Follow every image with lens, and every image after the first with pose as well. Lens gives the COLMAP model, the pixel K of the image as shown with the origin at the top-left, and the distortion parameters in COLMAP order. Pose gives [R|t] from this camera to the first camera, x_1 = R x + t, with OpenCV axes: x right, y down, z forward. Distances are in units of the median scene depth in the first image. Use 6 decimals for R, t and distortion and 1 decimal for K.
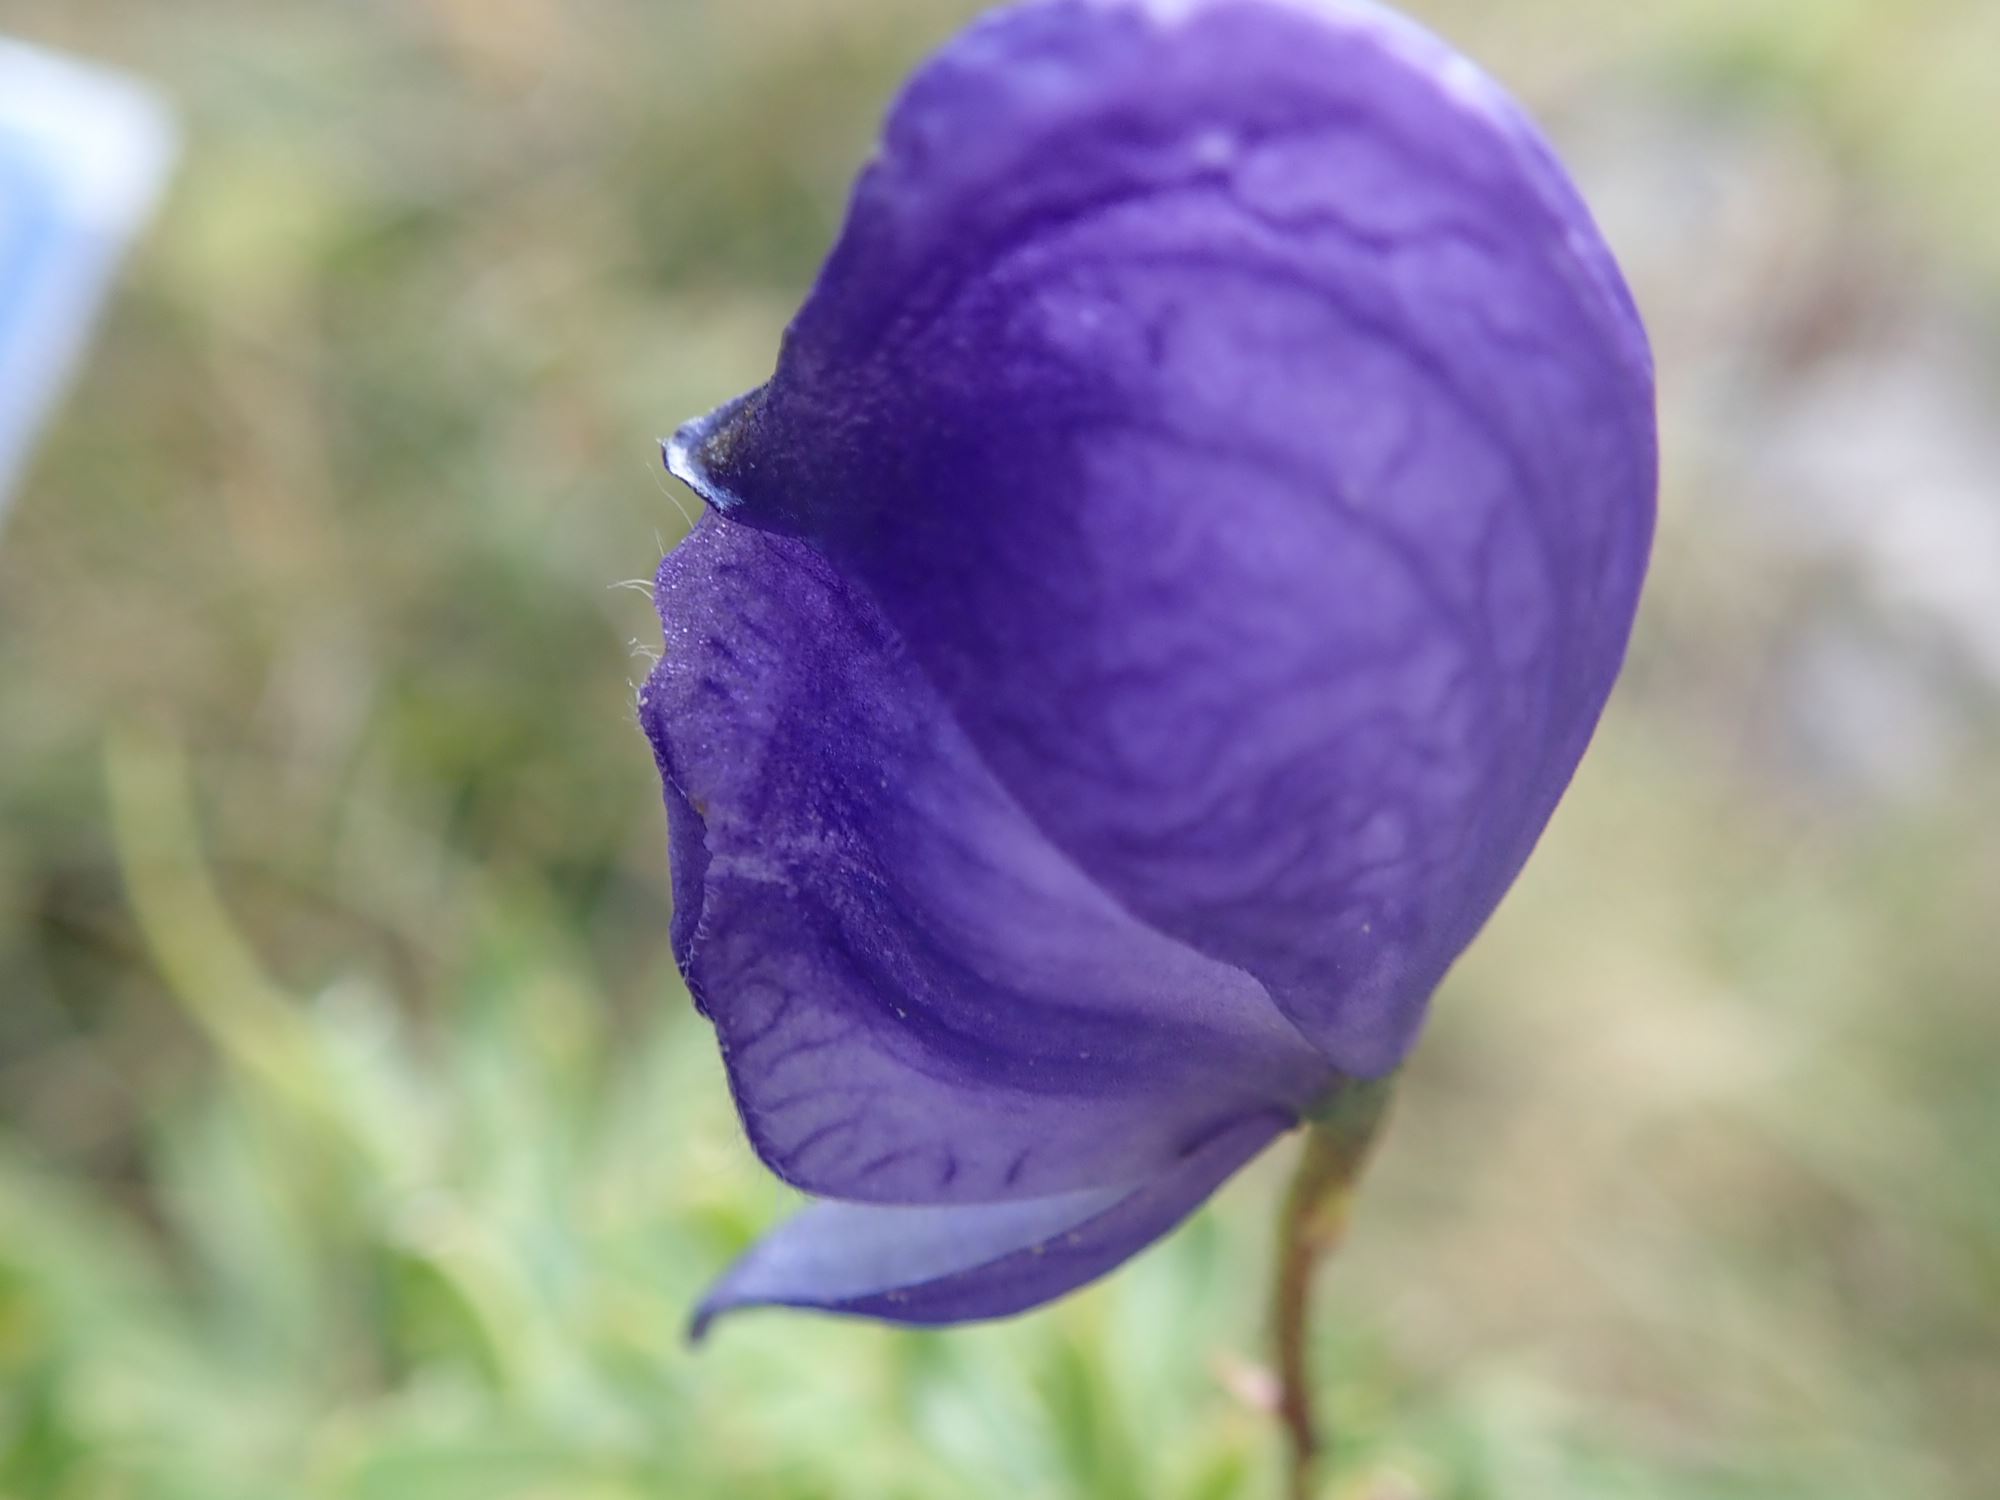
lens RADIAL K [[1756.4, 0, 993.5], [0, 1756.4, 750.5], [0, 0, 1]] dist [-0.002803, 0.015436]
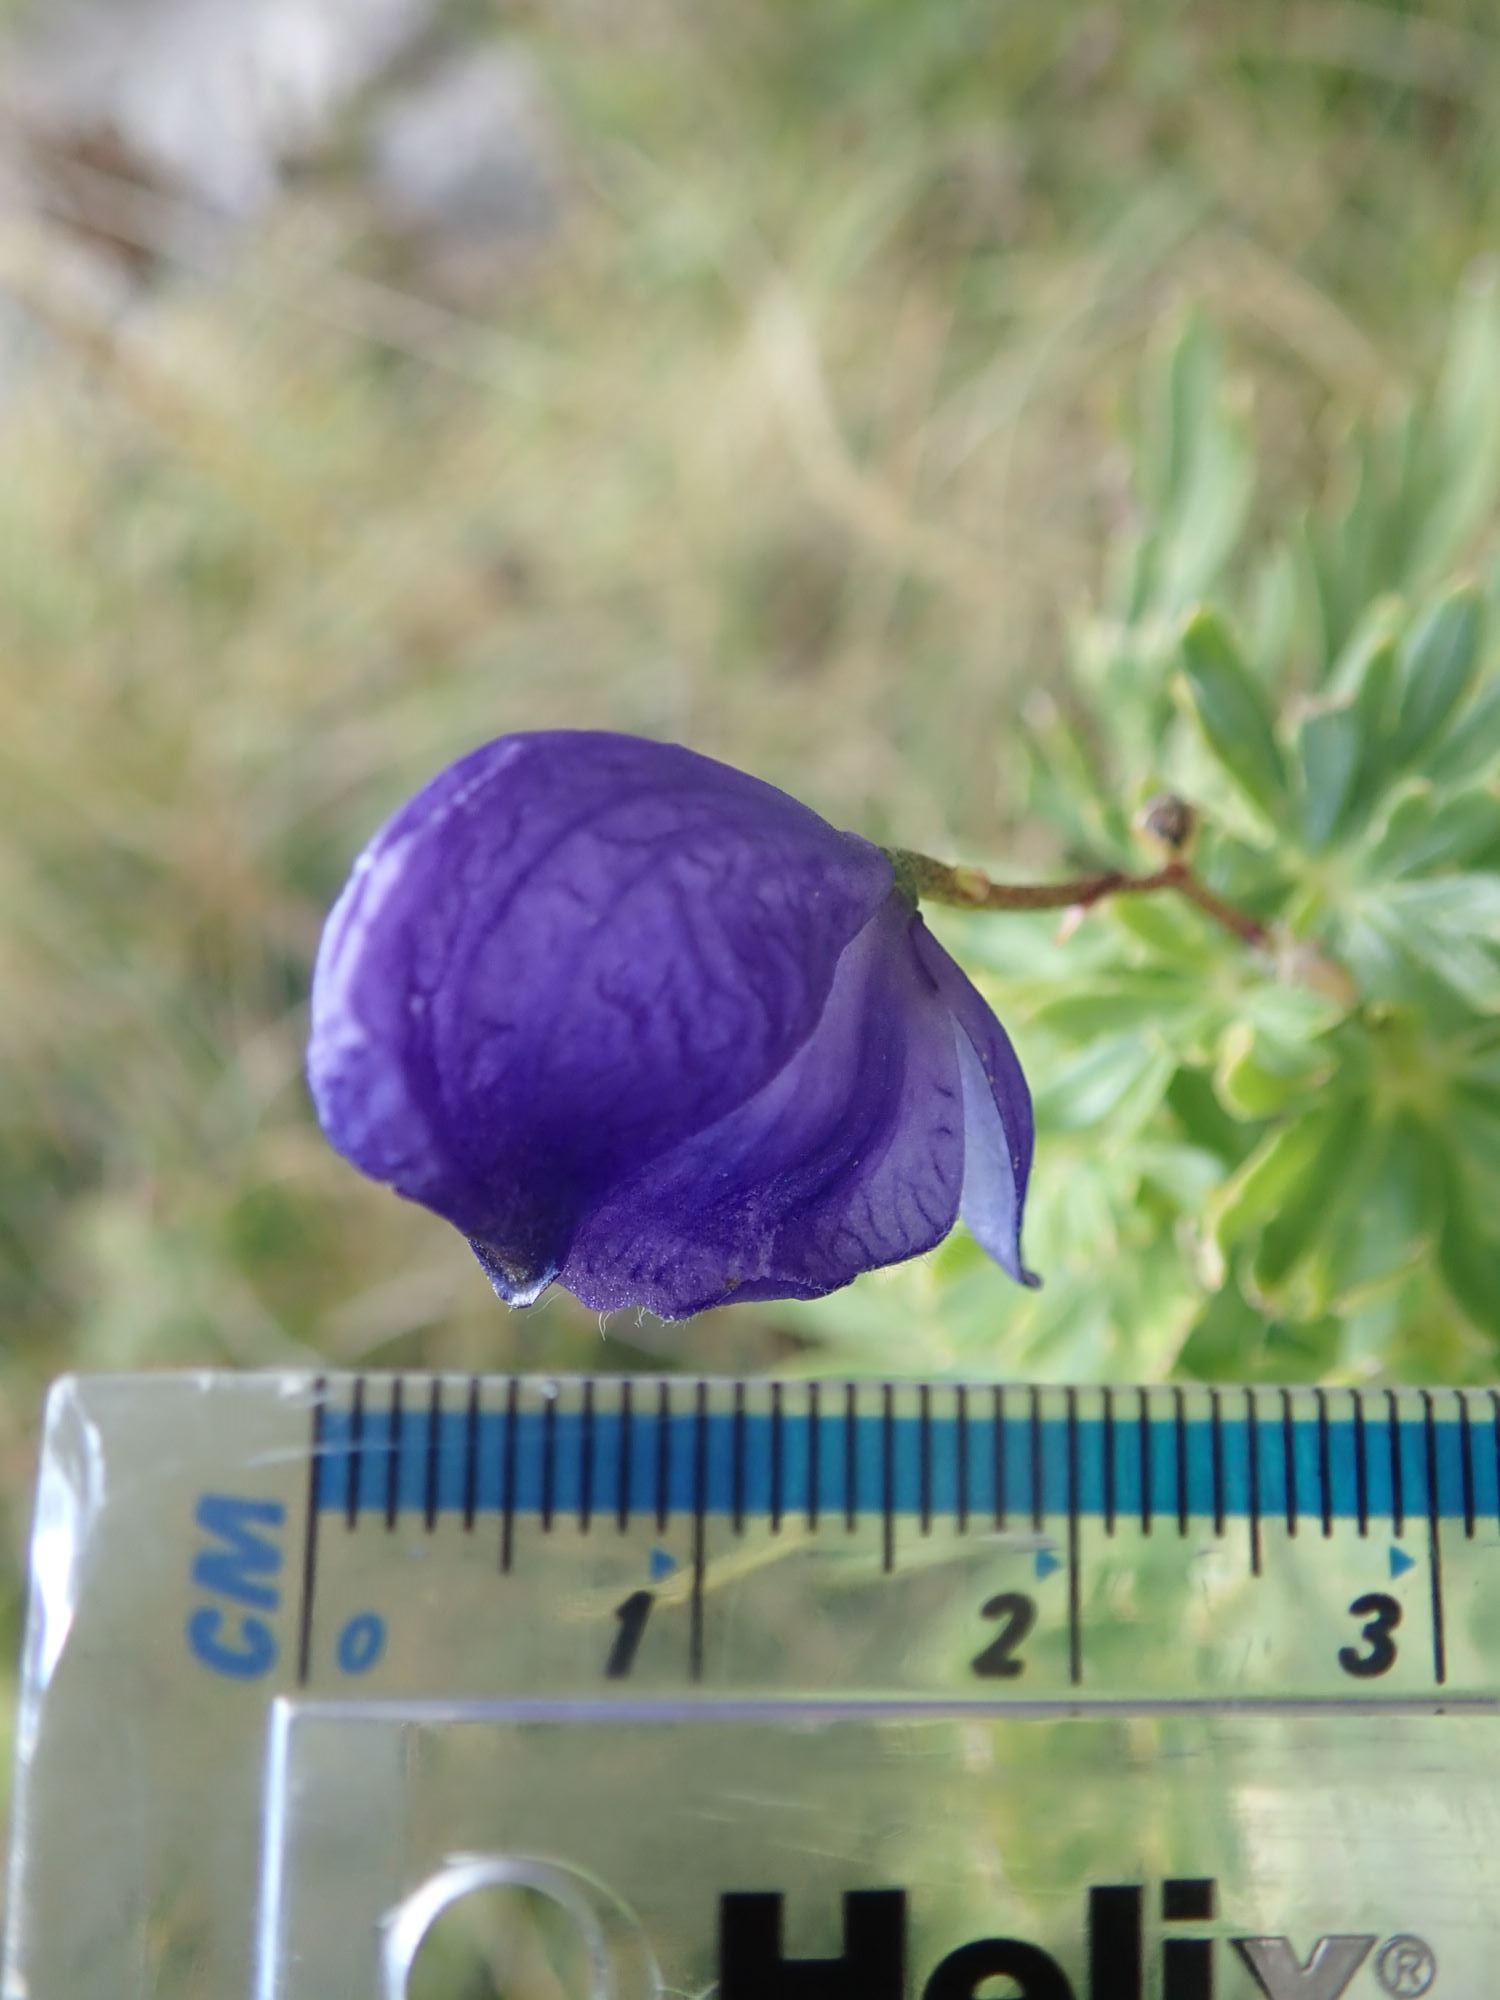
lens RADIAL K [[1756.4, 0, 751.8], [0, 1756.4, 988.6], [0, 0, 1]] dist [-0.002803, 0.015436]
pose [[0.019325, -0.999813, -0.000916, 0.113691], [0.986375, 0.018916, 0.163423, -0.225947], [-0.163375, -0.004062, 0.986556, -0.641245]]
